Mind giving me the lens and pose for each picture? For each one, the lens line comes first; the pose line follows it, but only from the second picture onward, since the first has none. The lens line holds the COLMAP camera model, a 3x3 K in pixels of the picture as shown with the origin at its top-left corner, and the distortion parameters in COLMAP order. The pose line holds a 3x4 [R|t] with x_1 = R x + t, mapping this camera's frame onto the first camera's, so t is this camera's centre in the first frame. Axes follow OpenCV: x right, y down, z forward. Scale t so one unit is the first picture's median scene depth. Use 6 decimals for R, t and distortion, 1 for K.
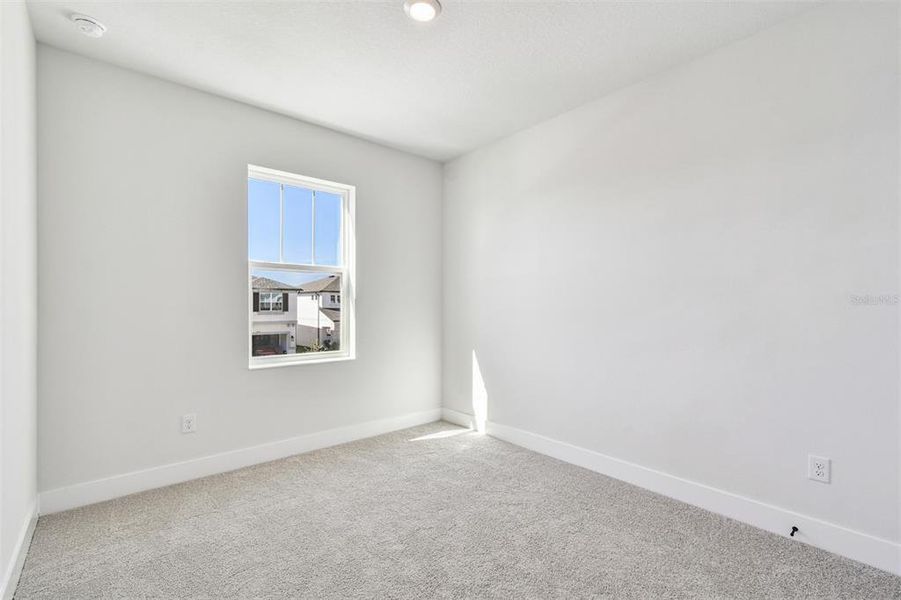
lens RADIAL K [[407.4, 0, 460.9], [0, 407.4, 302.7], [0, 0, 1]] dist [0.001488, 0.000095]
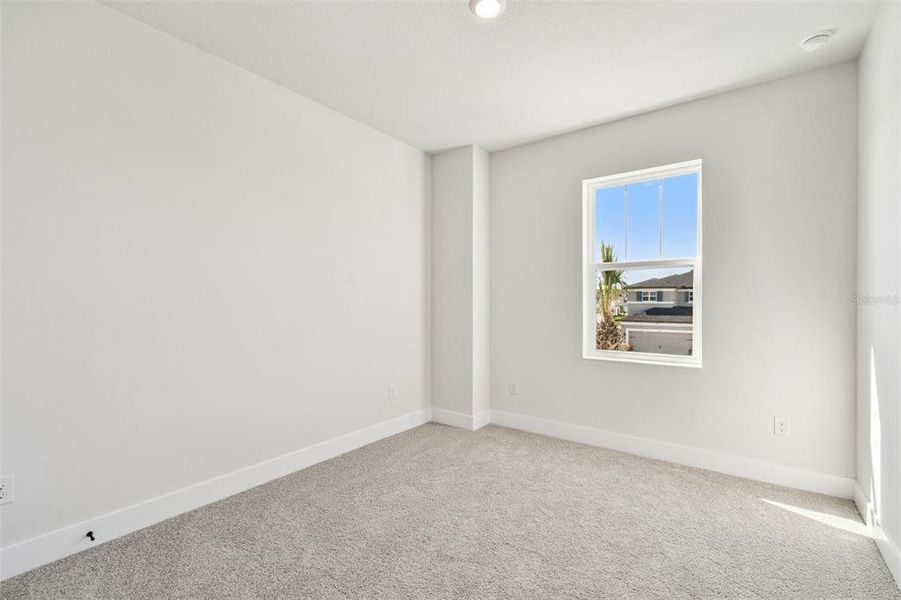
lens RADIAL K [[407.4, 0, 460.9], [0, 407.4, 302.7], [0, 0, 1]] dist [0.001488, 0.000095]
pose [[0.207043, 0.004208, -0.978323, 0.444378], [0.003237, 0.999982, 0.004986, -0.001419], [0.978326, -0.004199, 0.207026, 0.356131]]
